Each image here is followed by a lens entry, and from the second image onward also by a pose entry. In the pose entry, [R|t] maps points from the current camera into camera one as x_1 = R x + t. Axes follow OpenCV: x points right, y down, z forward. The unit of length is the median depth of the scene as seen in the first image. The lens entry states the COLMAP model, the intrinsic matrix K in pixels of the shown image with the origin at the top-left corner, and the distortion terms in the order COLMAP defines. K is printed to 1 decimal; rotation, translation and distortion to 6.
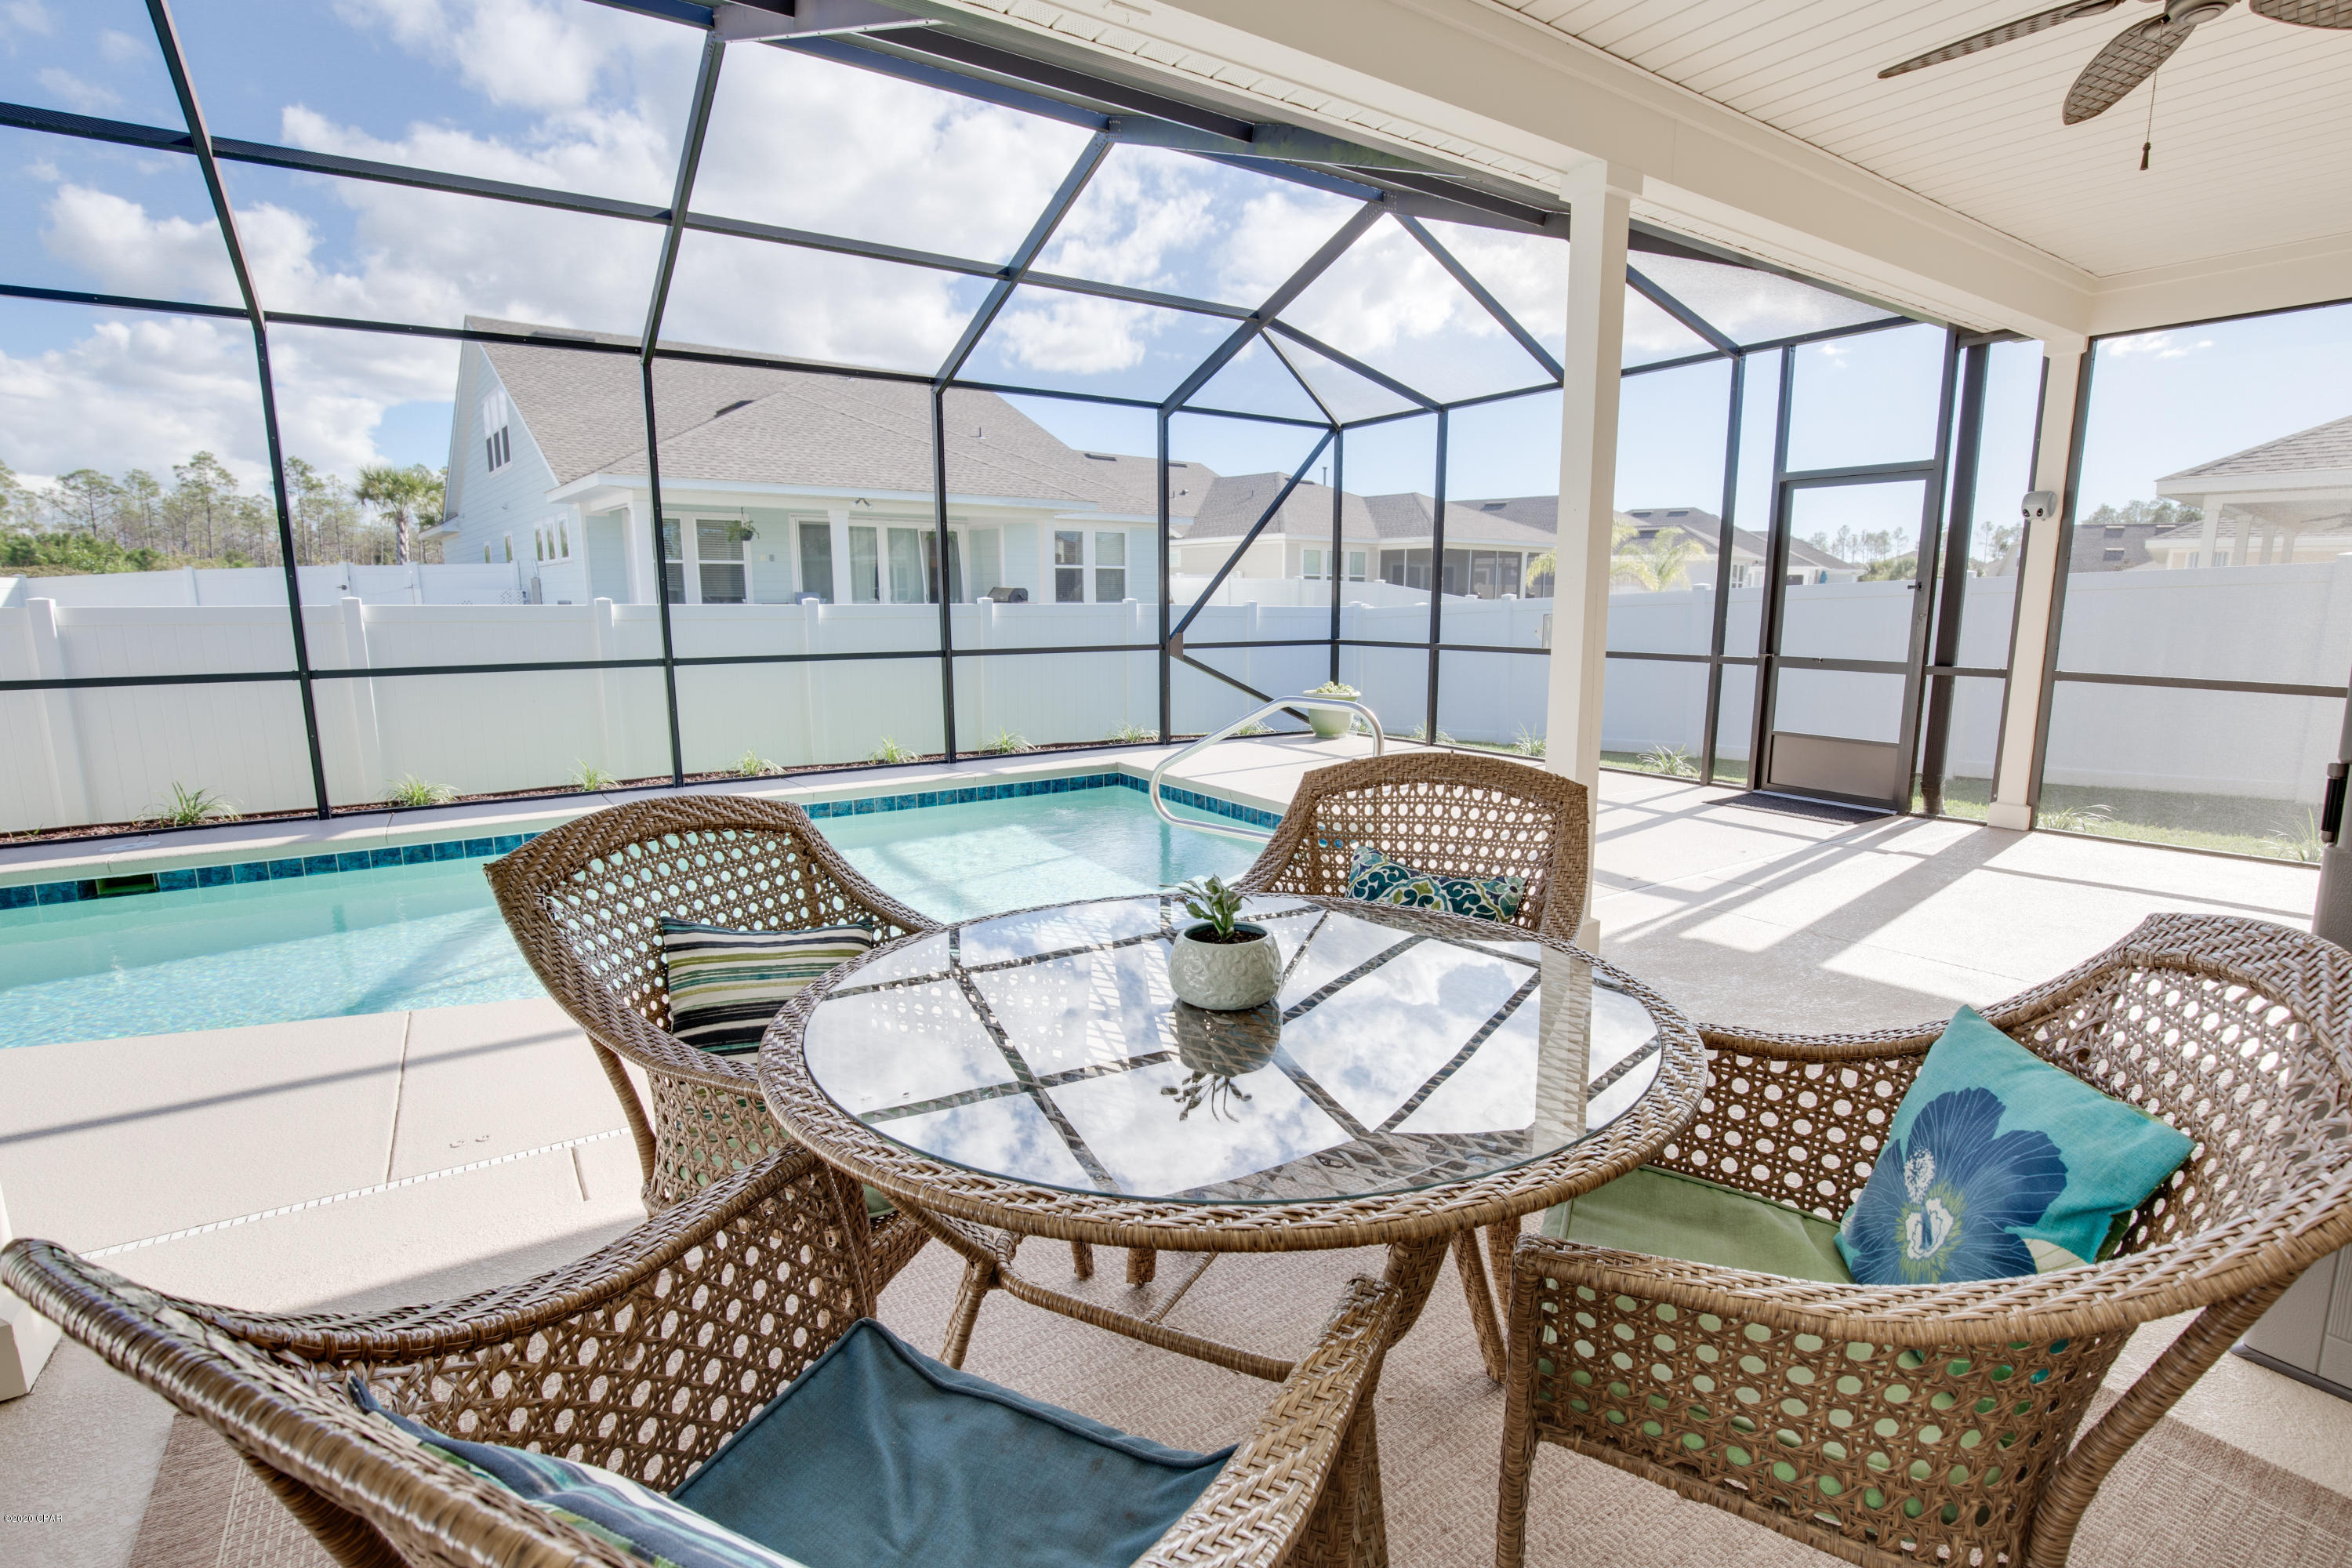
lens RADIAL K [[1100.5, 0, 1234.7], [0, 1100.5, 812.4], [0, 0, 1]] dist [-0.007023, 0.001100]
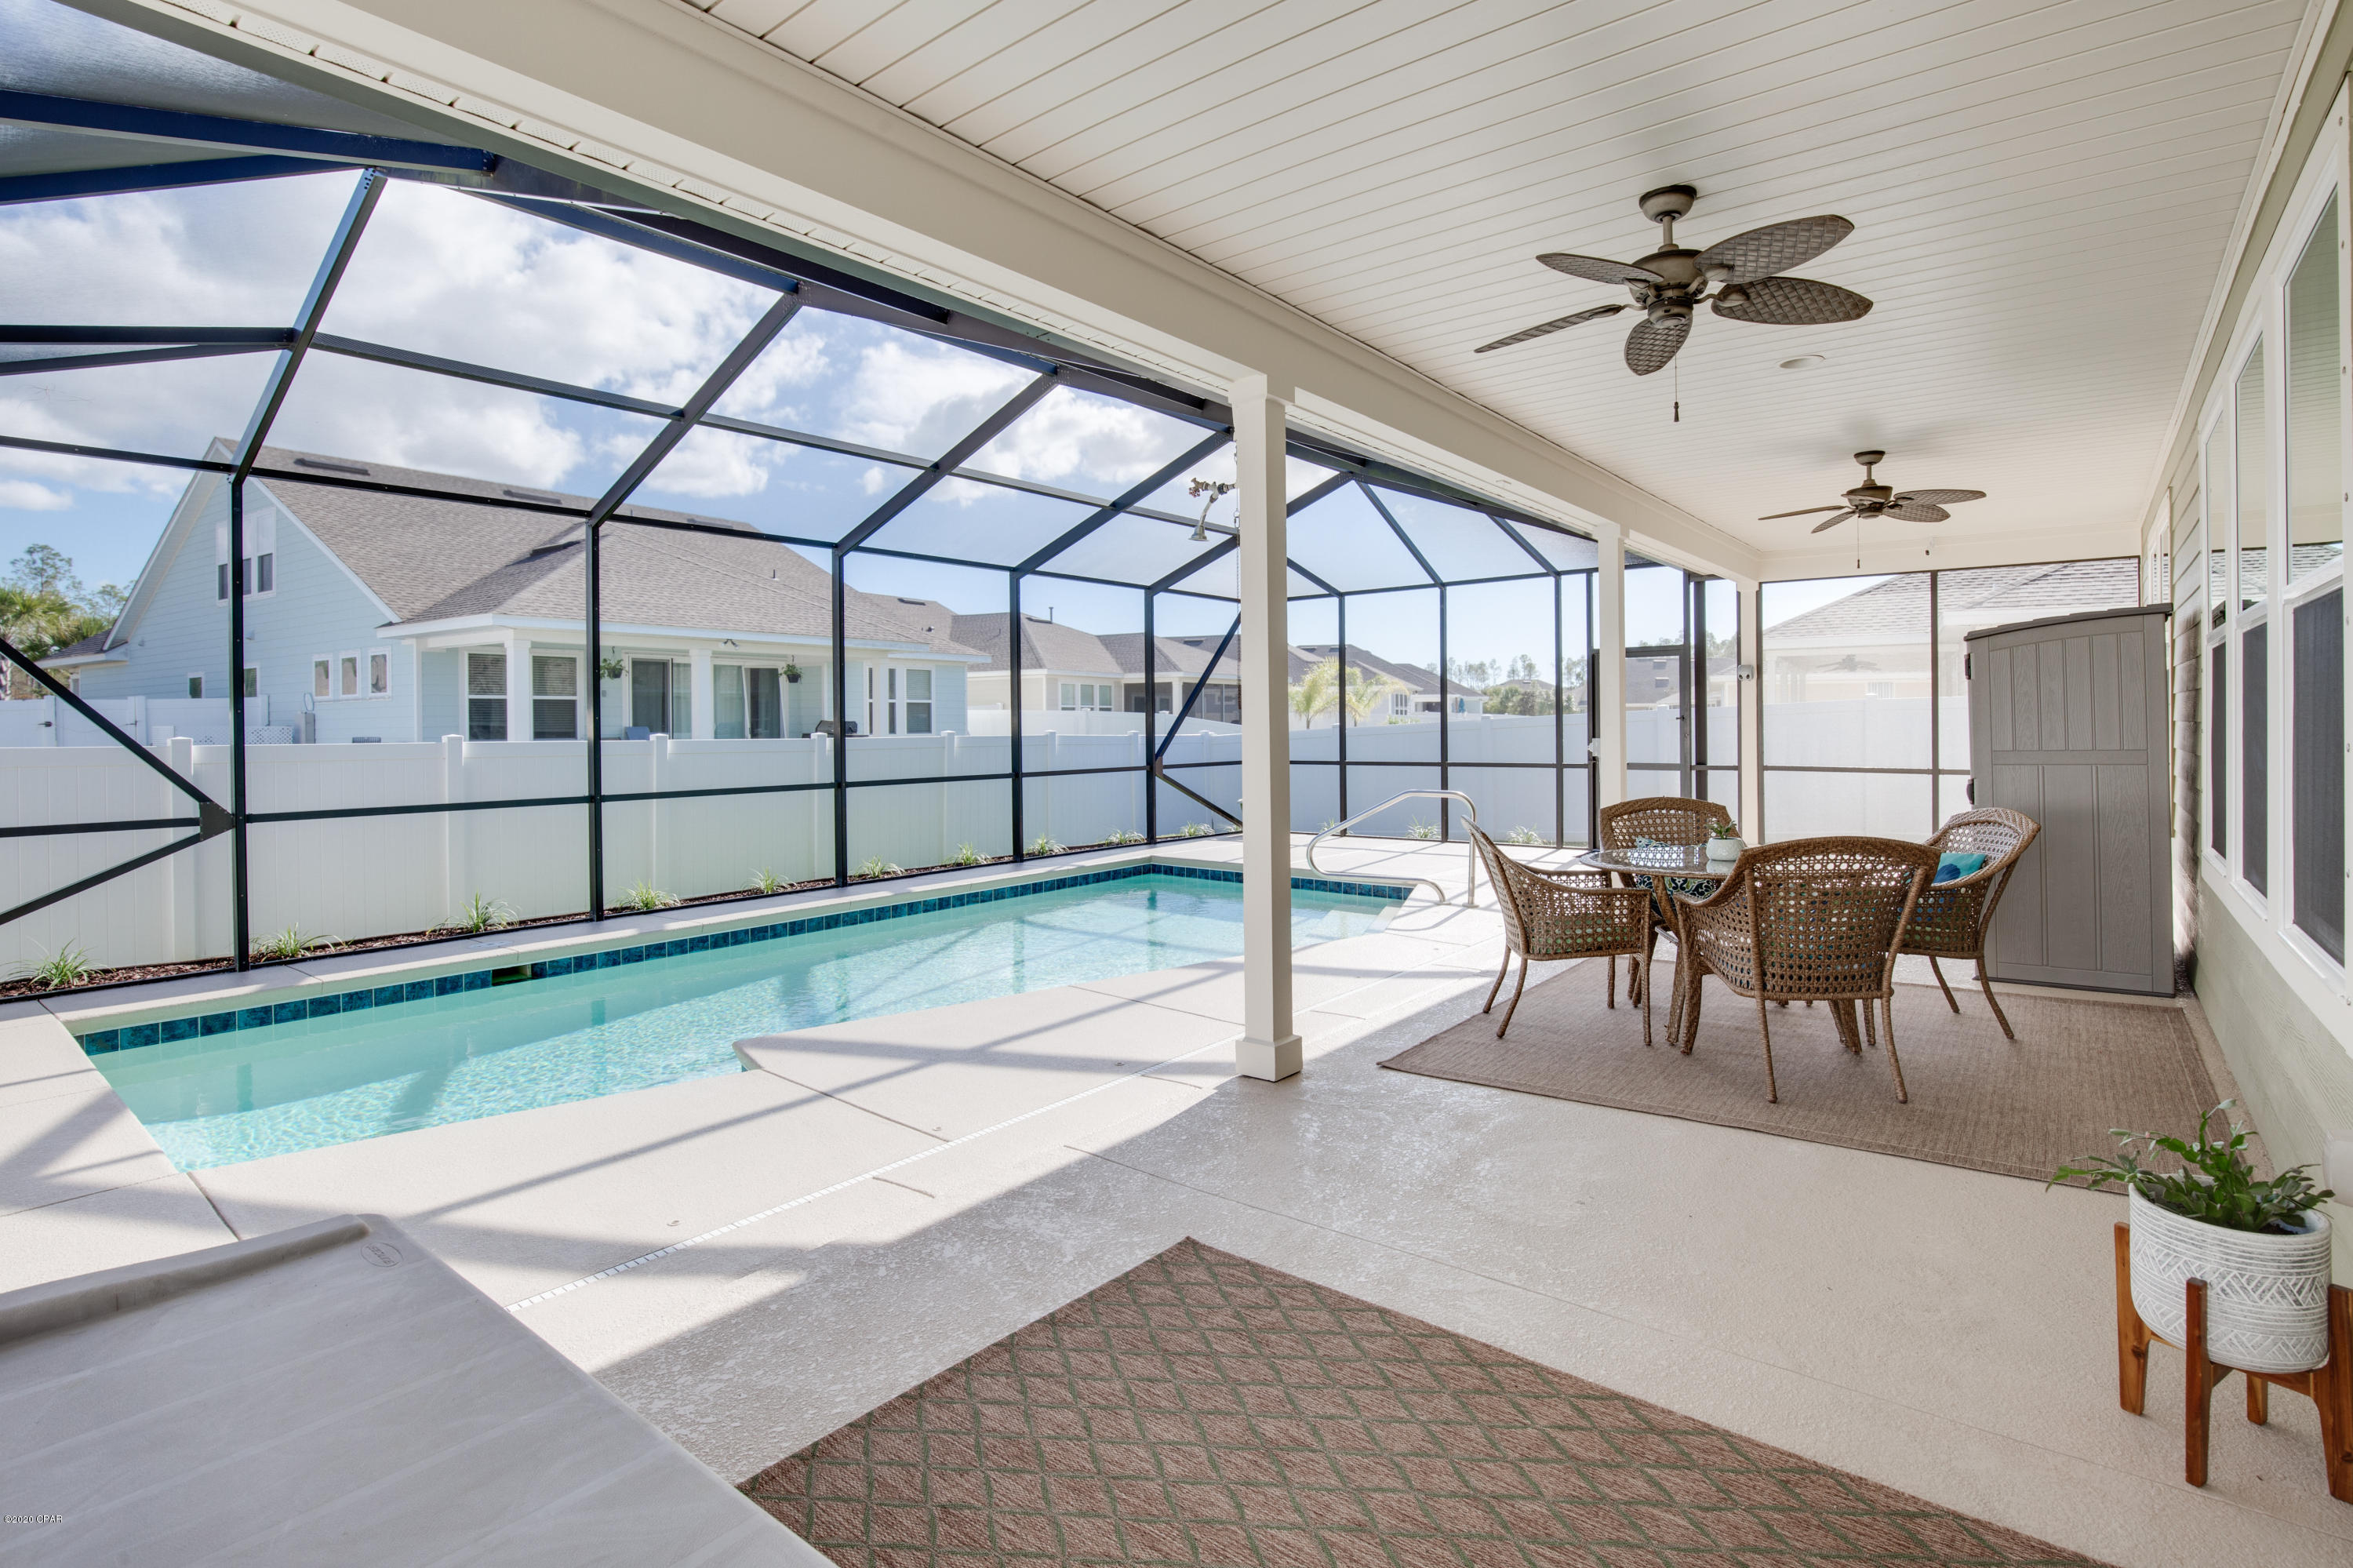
lens RADIAL K [[1101.0, 0, 1263.0], [0, 1101.0, 727.7], [0, 0, 1]] dist [-0.007023, 0.001100]
pose [[0.942048, -0.008074, 0.335382, -0.337736], [0.073091, 0.980635, -0.181695, 0.041213], [-0.327420, 0.195679, 0.924395, -0.206613]]
